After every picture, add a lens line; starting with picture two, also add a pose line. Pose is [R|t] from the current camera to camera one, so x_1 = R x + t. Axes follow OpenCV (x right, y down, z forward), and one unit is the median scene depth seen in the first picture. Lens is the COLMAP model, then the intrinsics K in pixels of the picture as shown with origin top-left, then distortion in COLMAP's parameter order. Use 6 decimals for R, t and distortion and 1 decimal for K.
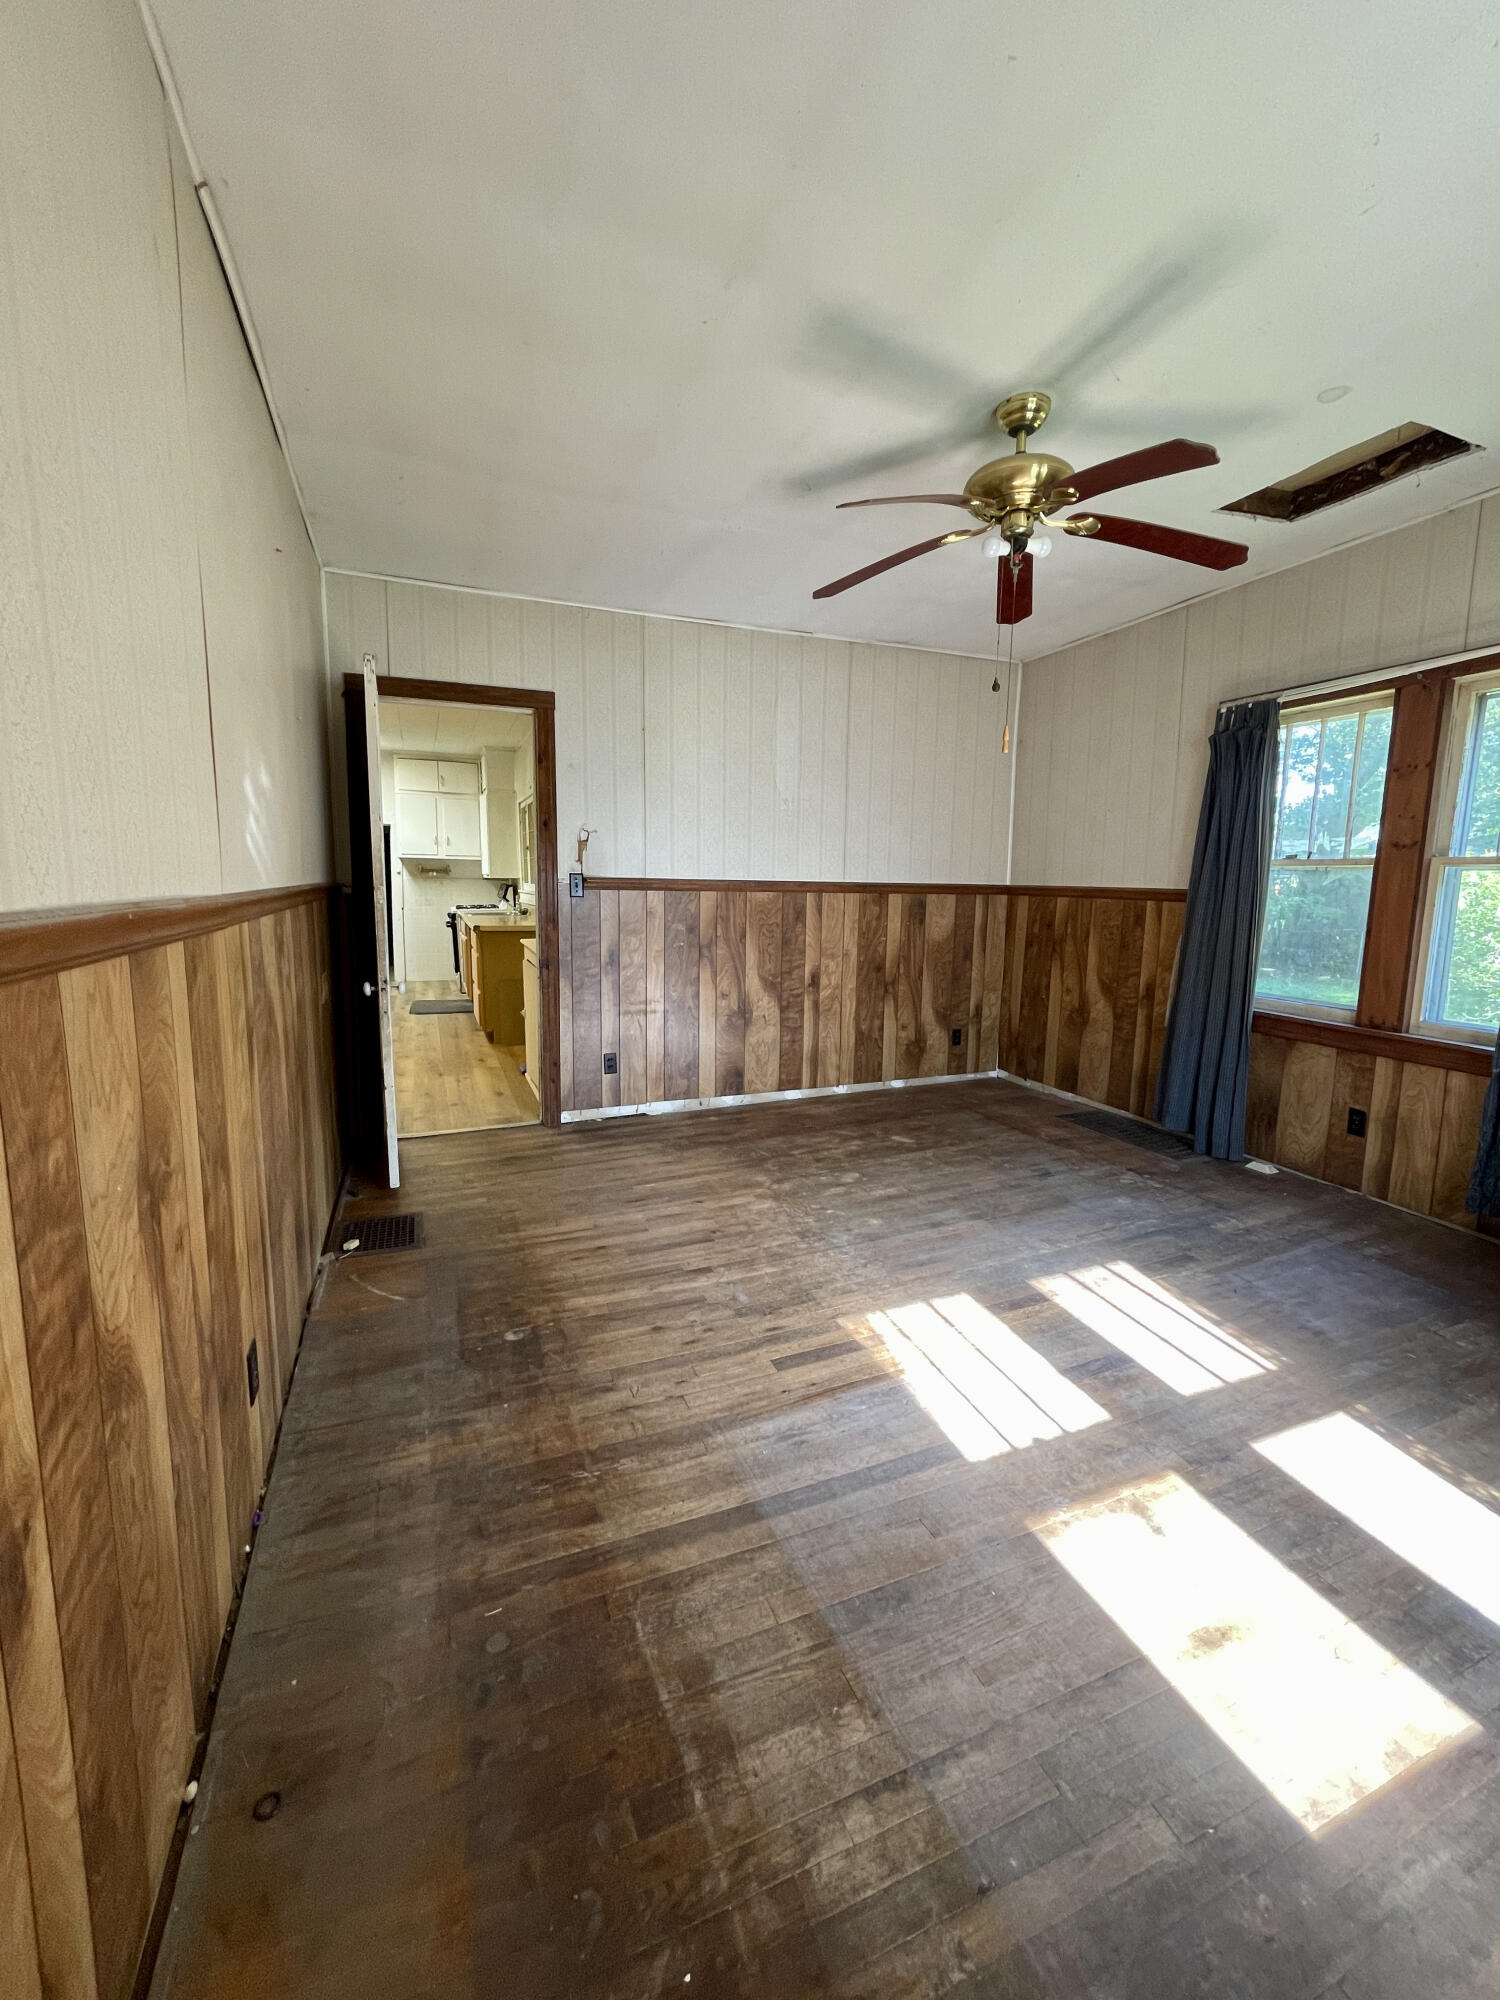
lens RADIAL K [[811.0, 0, 760.2], [0, 811.0, 990.7], [0, 0, 1]] dist [-0.003555, -0.000306]
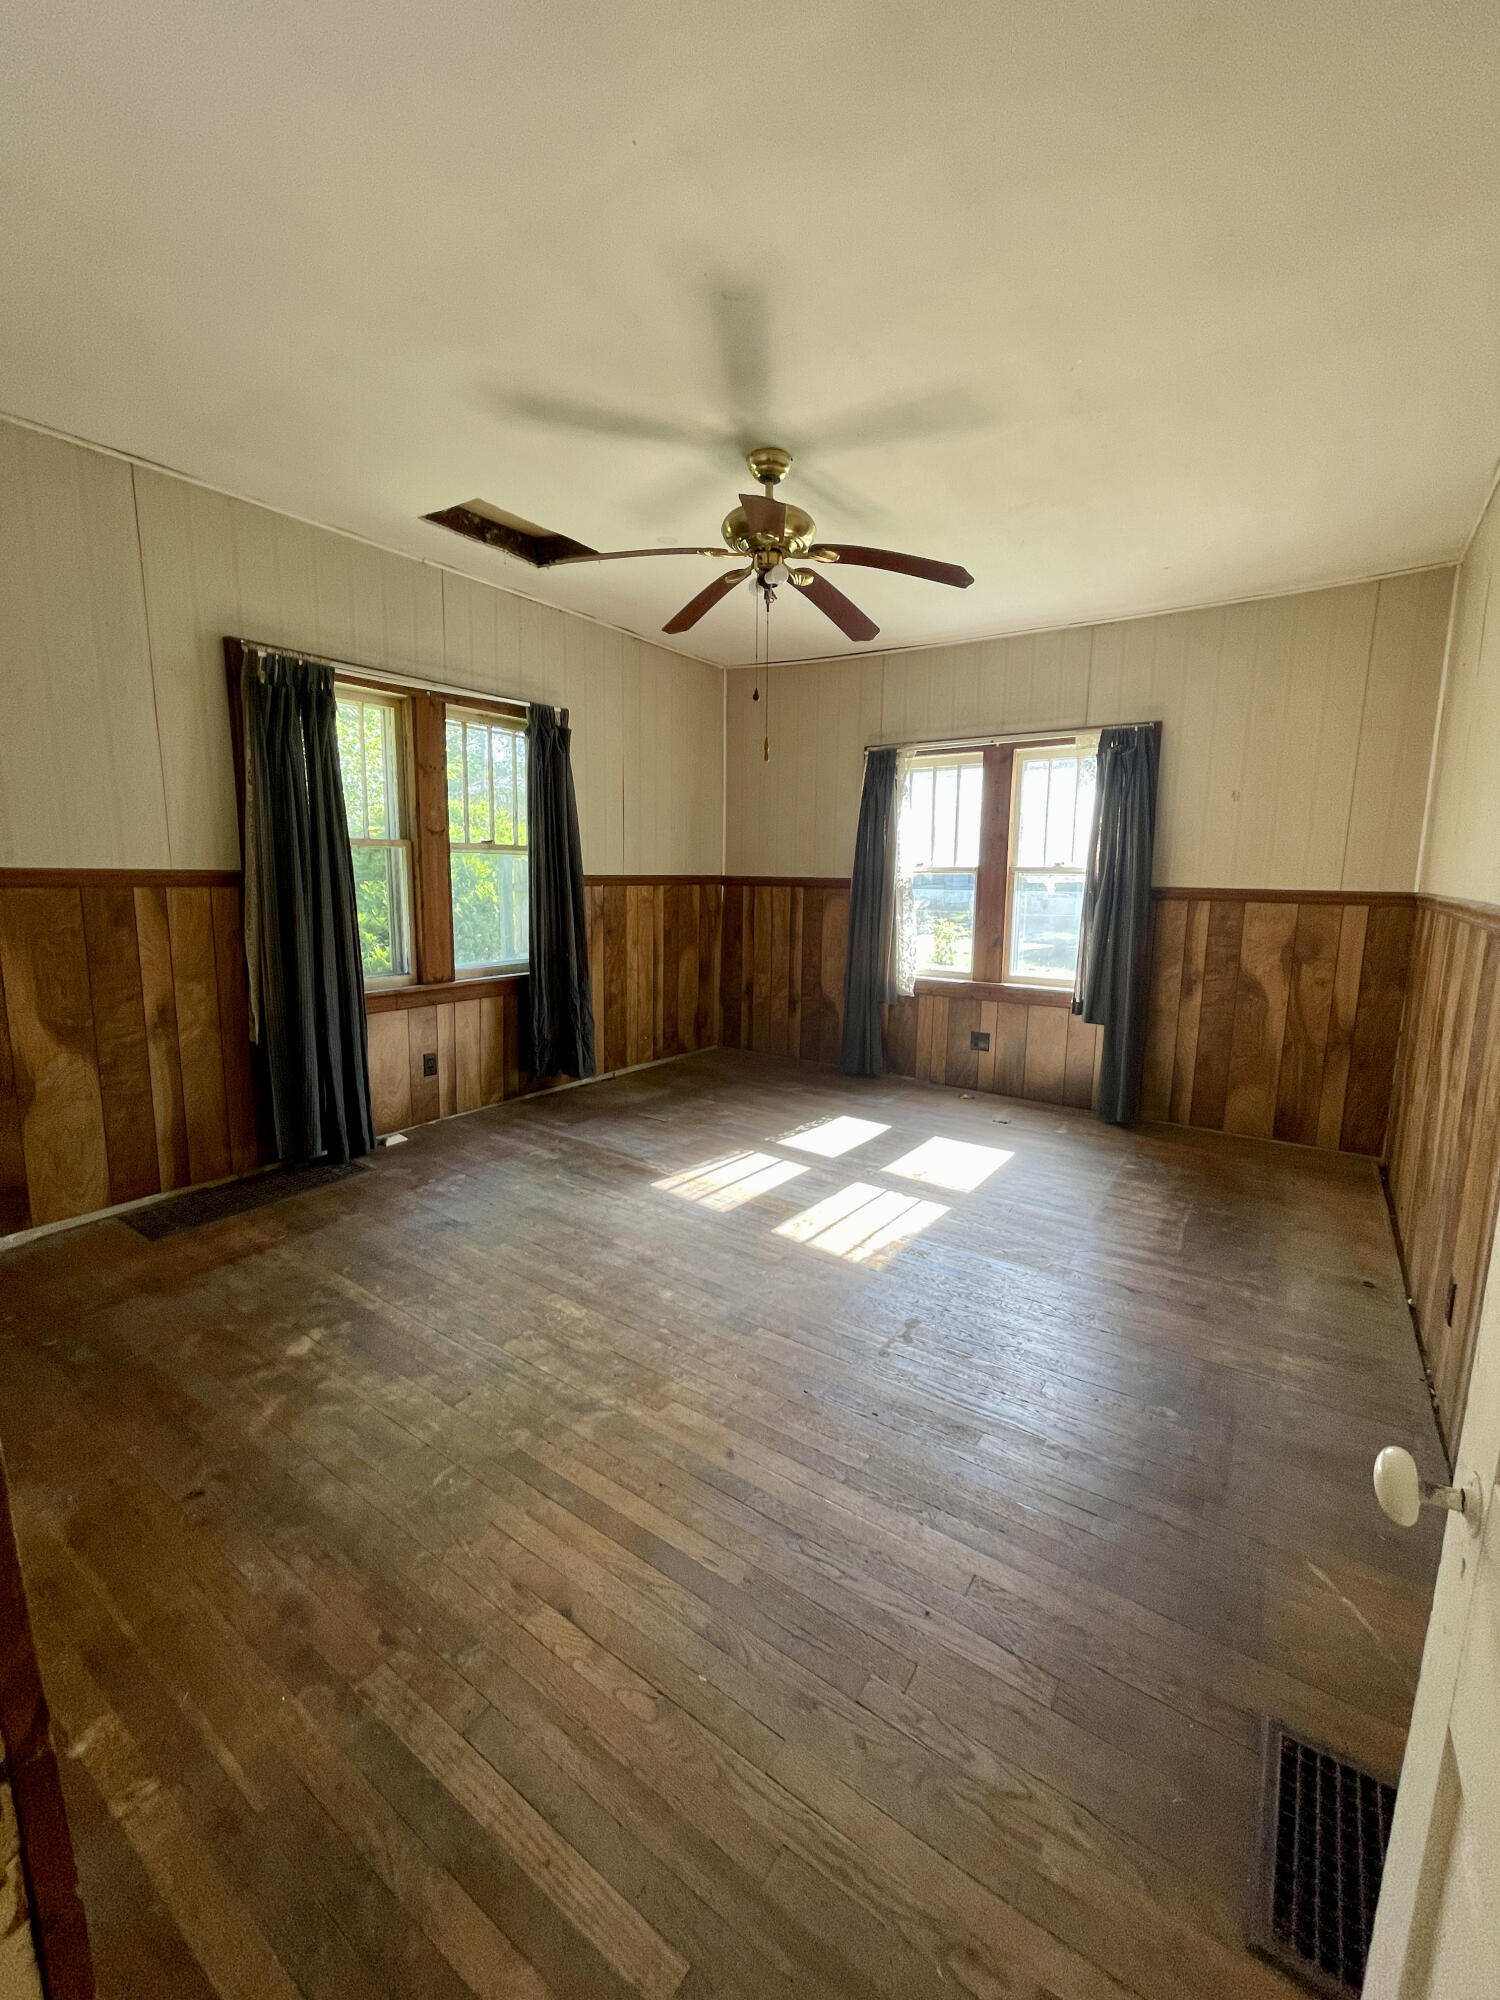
lens RADIAL K [[811.0, 0, 757.8], [0, 811.0, 998.2], [0, 0, 1]] dist [-0.003555, -0.000306]
pose [[-0.543366, -0.157542, 0.824581, -0.502379], [0.090877, 0.965423, 0.244335, -0.182540], [-0.834563, 0.207699, -0.510261, 1.212362]]
